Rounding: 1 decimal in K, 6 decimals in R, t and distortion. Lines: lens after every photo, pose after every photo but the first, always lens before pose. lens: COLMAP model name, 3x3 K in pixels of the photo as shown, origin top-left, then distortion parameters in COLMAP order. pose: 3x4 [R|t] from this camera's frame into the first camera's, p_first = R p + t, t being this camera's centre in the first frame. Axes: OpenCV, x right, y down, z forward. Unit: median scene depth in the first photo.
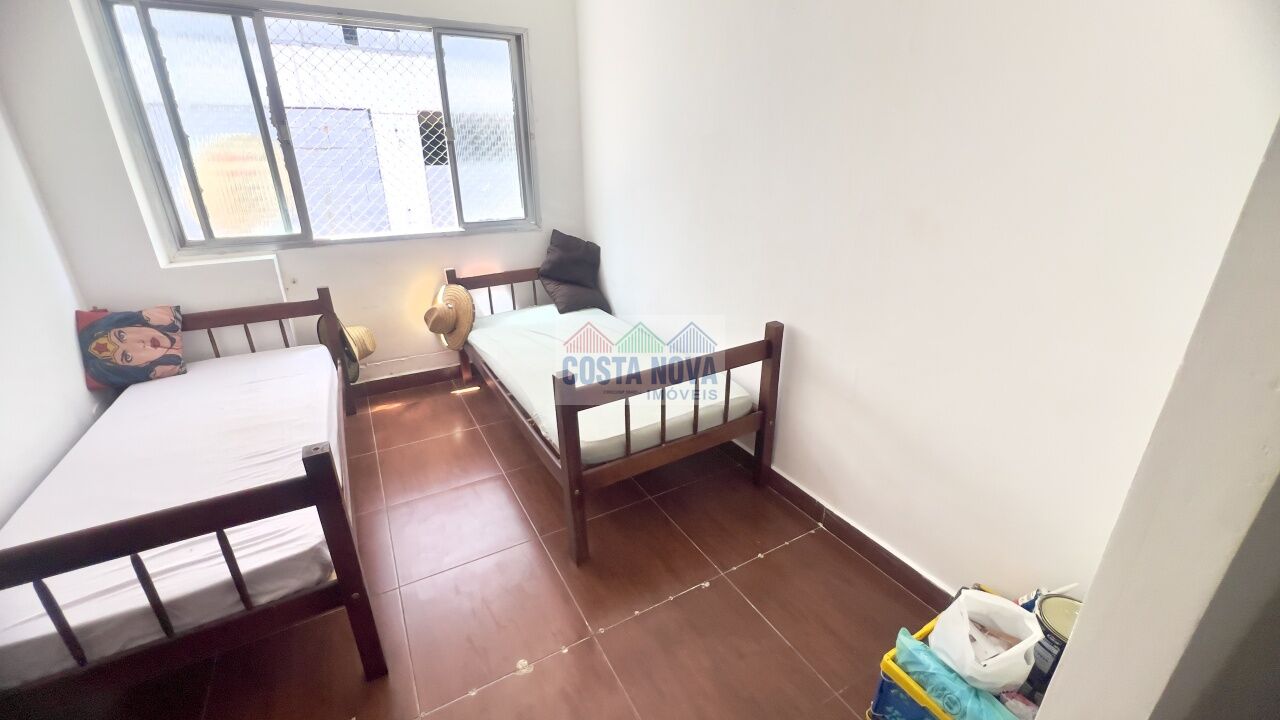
lens RADIAL K [[513.3, 0, 646.2], [0, 513.3, 359.4], [0, 0, 1]] dist [-0.000534, 0.000138]
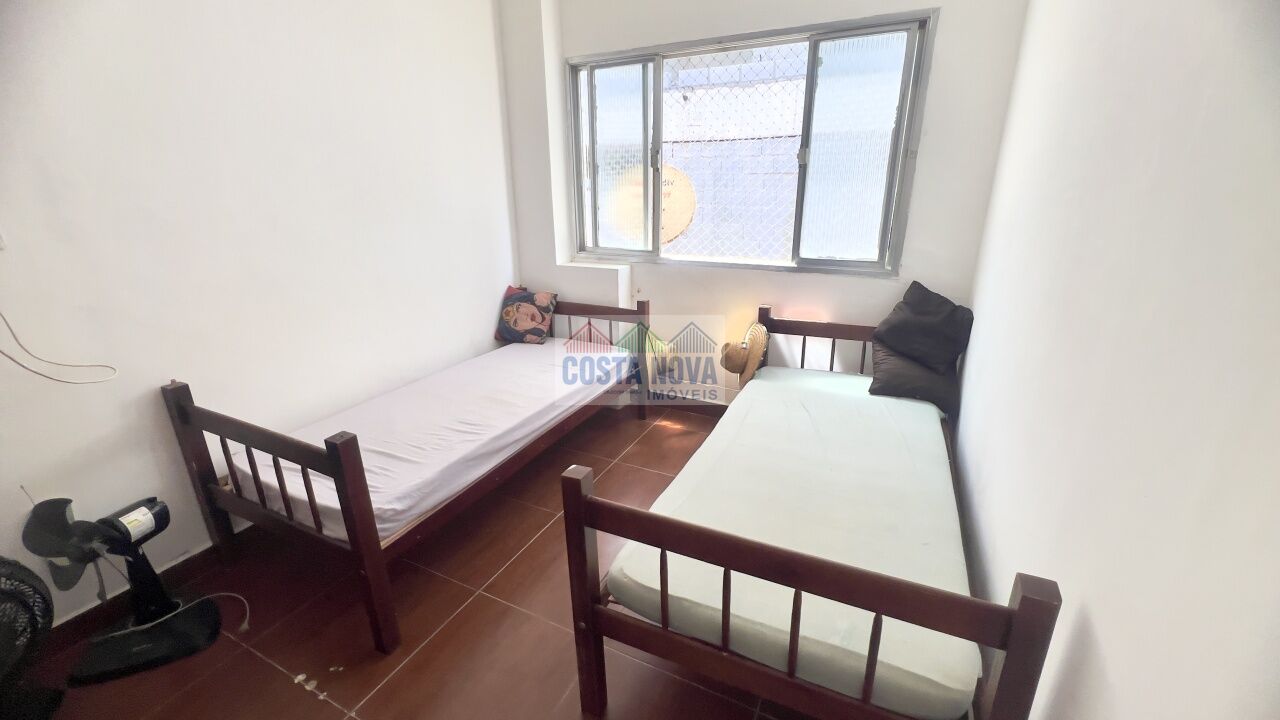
lens RADIAL K [[513.3, 0, 646.2], [0, 513.3, 359.4], [0, 0, 1]] dist [-0.000534, 0.000138]
pose [[0.557556, 0.266356, -0.786248, 0.257009], [-0.305410, 0.946517, 0.104073, -0.135087], [0.771918, 0.182102, 0.609083, 0.359683]]
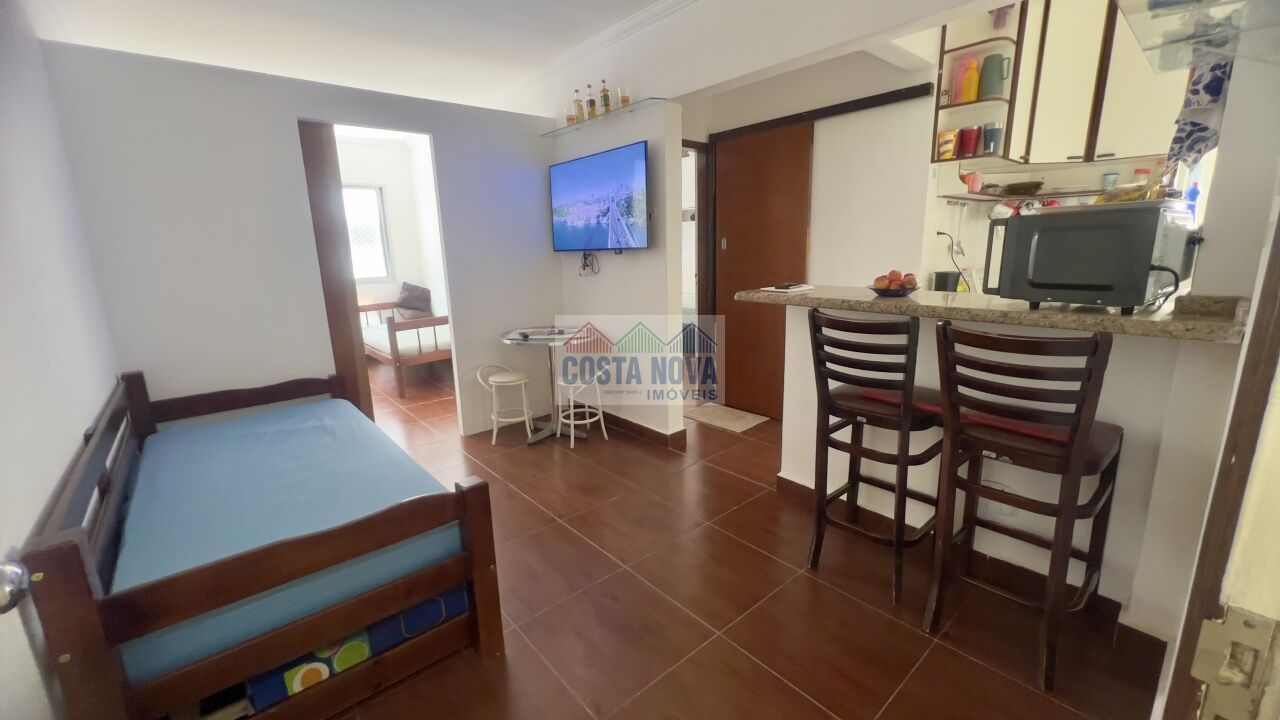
lens RADIAL K [[511.2, 0, 640.0], [0, 511.2, 360.0], [0, 0, 1]] dist [-0.003139, -0.000547]
pose [[0.982460, -0.056164, 0.177815, 0.387888], [0.082325, 0.986242, -0.143348, 0.444557], [-0.167317, 0.155472, 0.973567, -1.106490]]
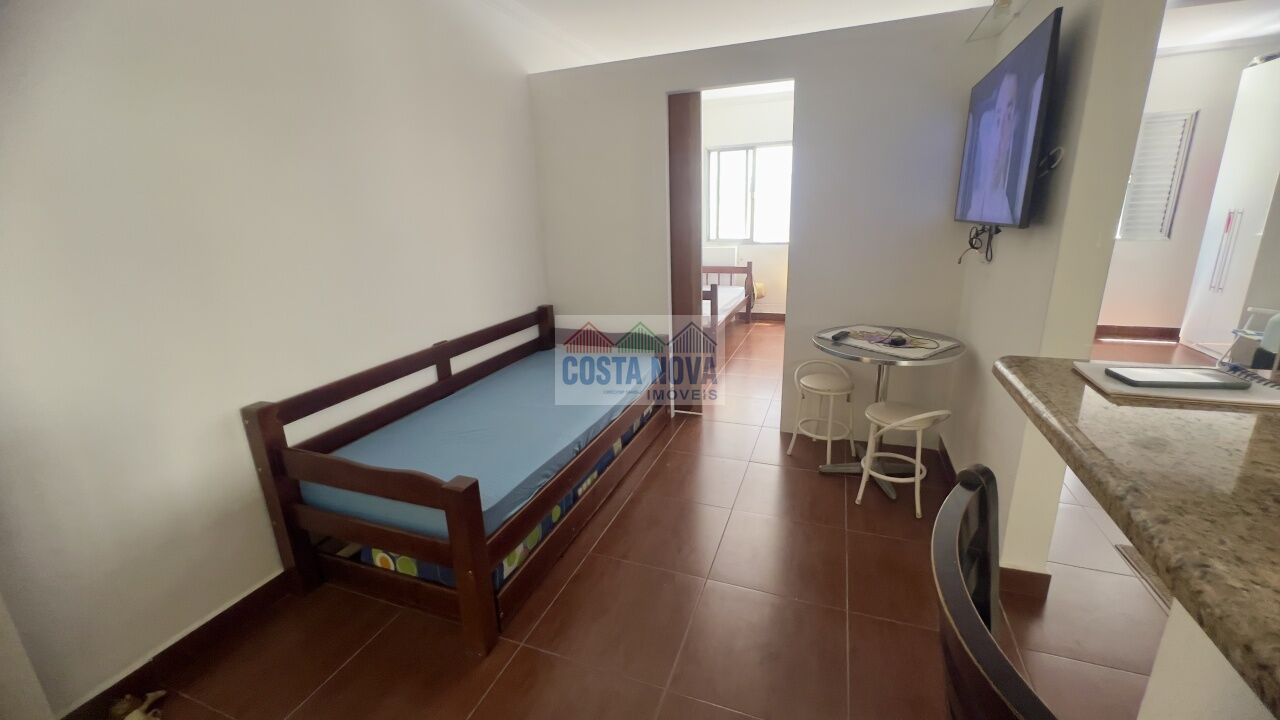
lens RADIAL K [[511.2, 0, 640.0], [0, 511.2, 360.0], [0, 0, 1]] dist [-0.003139, -0.000547]
pose [[0.632228, 0.206470, -0.746765, 0.807349], [-0.252867, 0.966047, 0.053016, 0.272893], [0.732357, 0.155314, 0.662972, -0.751478]]
